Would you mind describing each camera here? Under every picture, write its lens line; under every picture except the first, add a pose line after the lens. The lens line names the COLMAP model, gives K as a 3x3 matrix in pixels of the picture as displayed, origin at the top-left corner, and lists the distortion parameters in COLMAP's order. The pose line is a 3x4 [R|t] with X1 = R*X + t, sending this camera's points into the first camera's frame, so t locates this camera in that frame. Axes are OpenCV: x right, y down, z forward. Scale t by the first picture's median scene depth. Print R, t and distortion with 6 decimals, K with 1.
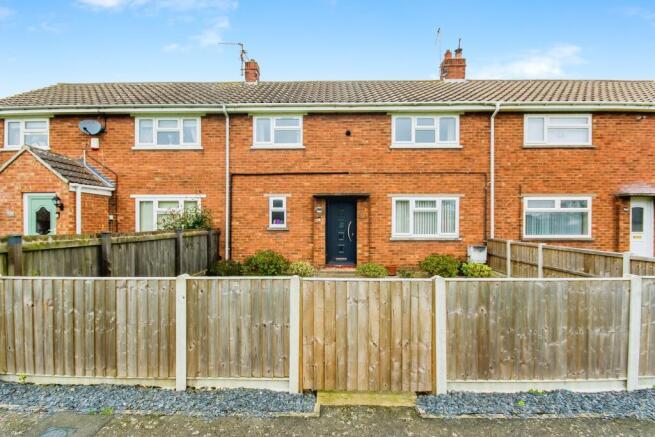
lens RADIAL K [[299.6, 0, 328.8], [0, 299.6, 221.1], [0, 0, 1]] dist [-0.002528, -0.000819]
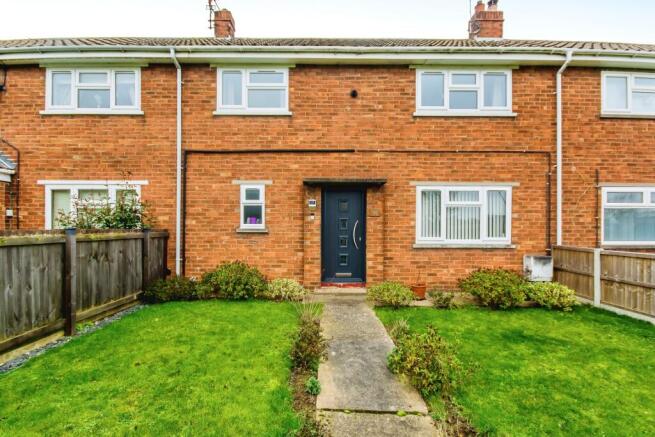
lens RADIAL K [[299.6, 0, 328.8], [0, 299.6, 221.1], [0, 0, 1]] dist [-0.002528, -0.000819]
pose [[0.999554, 0.005658, 0.029327, -0.012985], [-0.005134, 0.999826, -0.017924, 0.015733], [-0.029424, 0.017766, 0.999409, 0.309377]]
